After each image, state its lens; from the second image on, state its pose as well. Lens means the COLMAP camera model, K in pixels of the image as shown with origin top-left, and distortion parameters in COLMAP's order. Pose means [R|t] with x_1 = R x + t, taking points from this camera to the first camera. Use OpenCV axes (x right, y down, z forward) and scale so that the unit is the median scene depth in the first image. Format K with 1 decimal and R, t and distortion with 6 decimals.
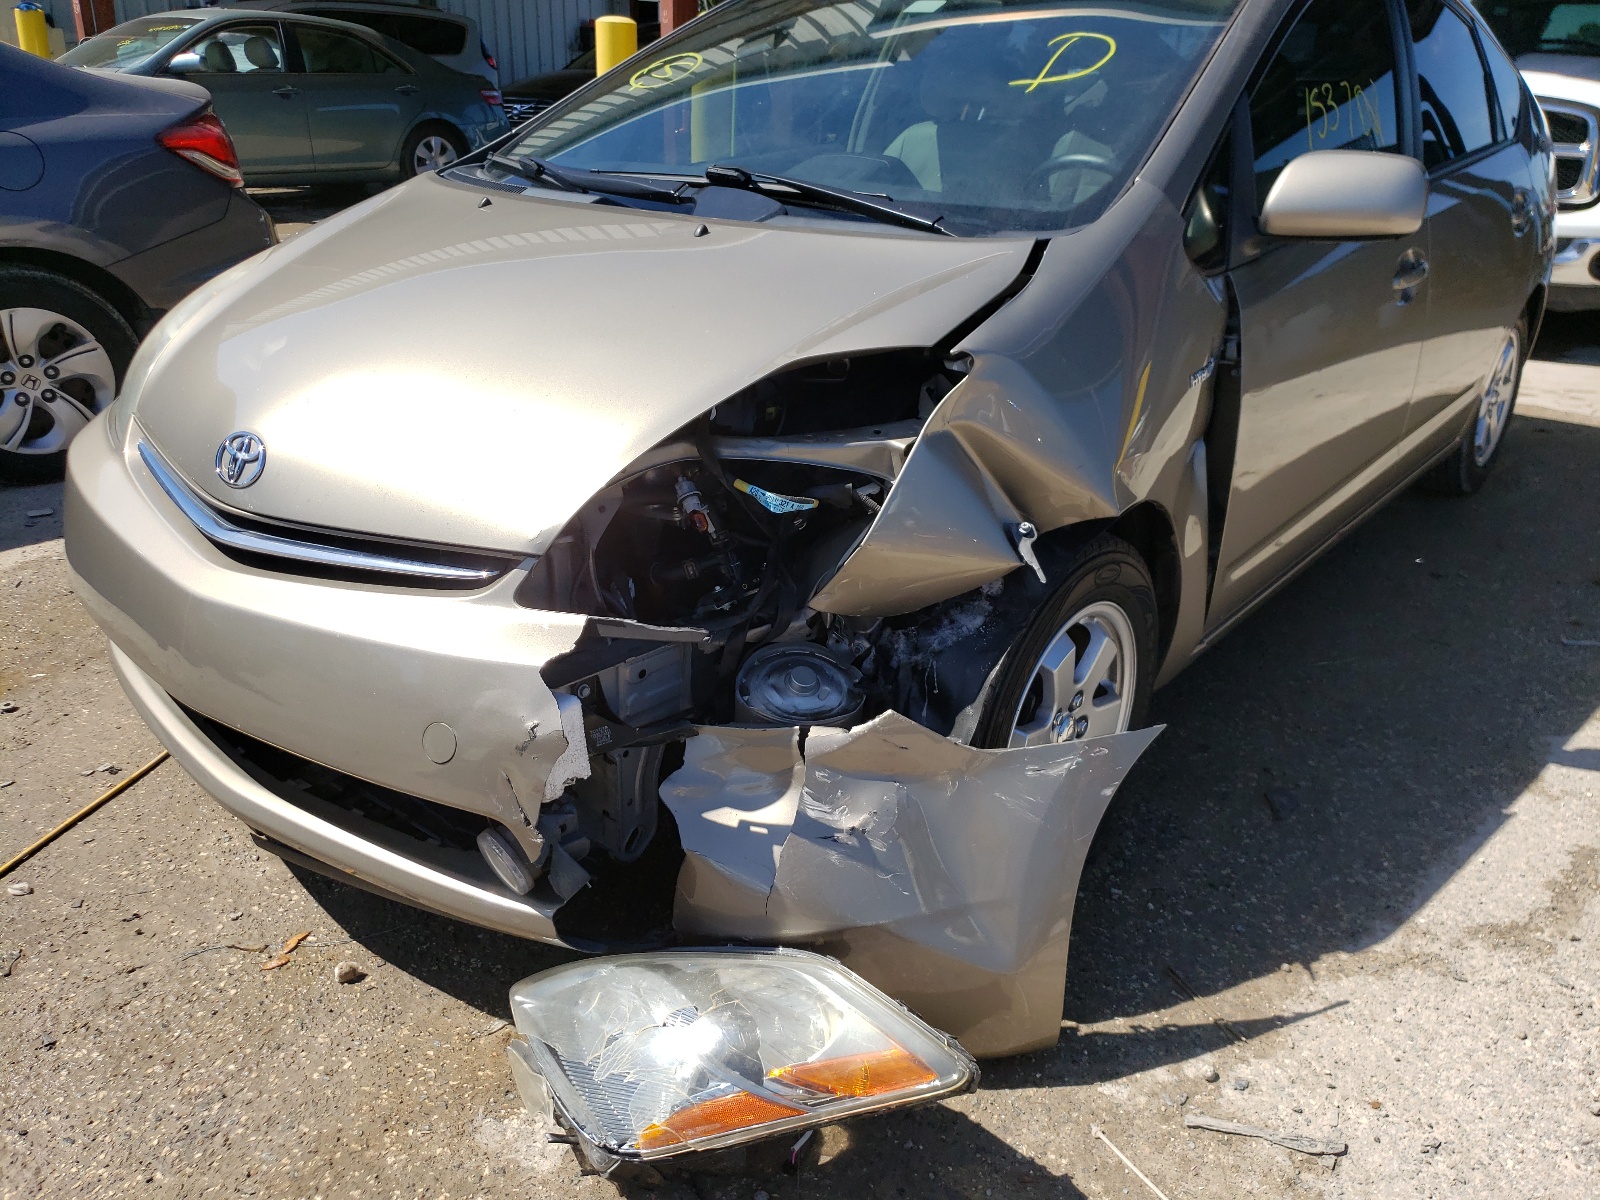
lens RADIAL K [[1221.0, 0, 802.0], [0, 1221.0, 650.9], [0, 0, 1]] dist [-0.006957, 0.026792]
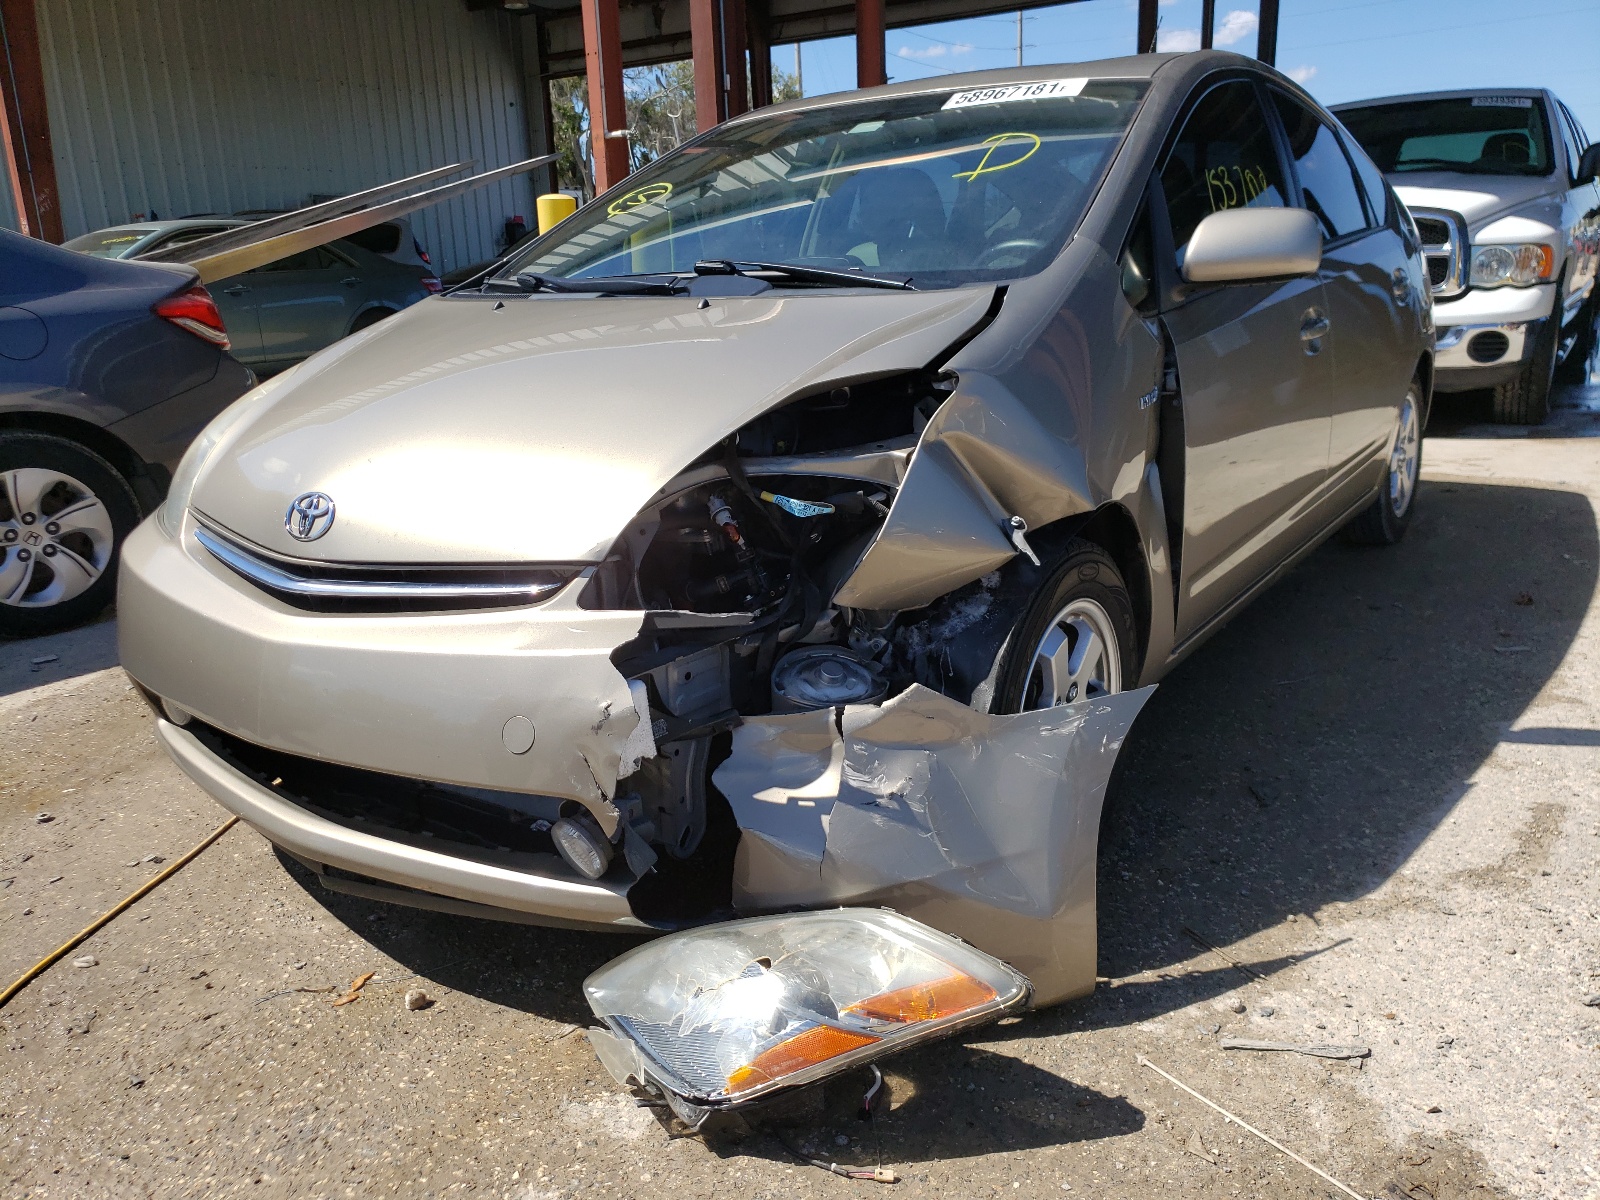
lens RADIAL K [[1221.0, 0, 802.0], [0, 1221.0, 650.9], [0, 0, 1]] dist [-0.006957, 0.026792]
pose [[0.995903, -0.078463, 0.044945, -0.071088], [0.083548, 0.988574, -0.125465, 0.134640], [-0.034587, 0.128706, 0.991080, -0.095274]]
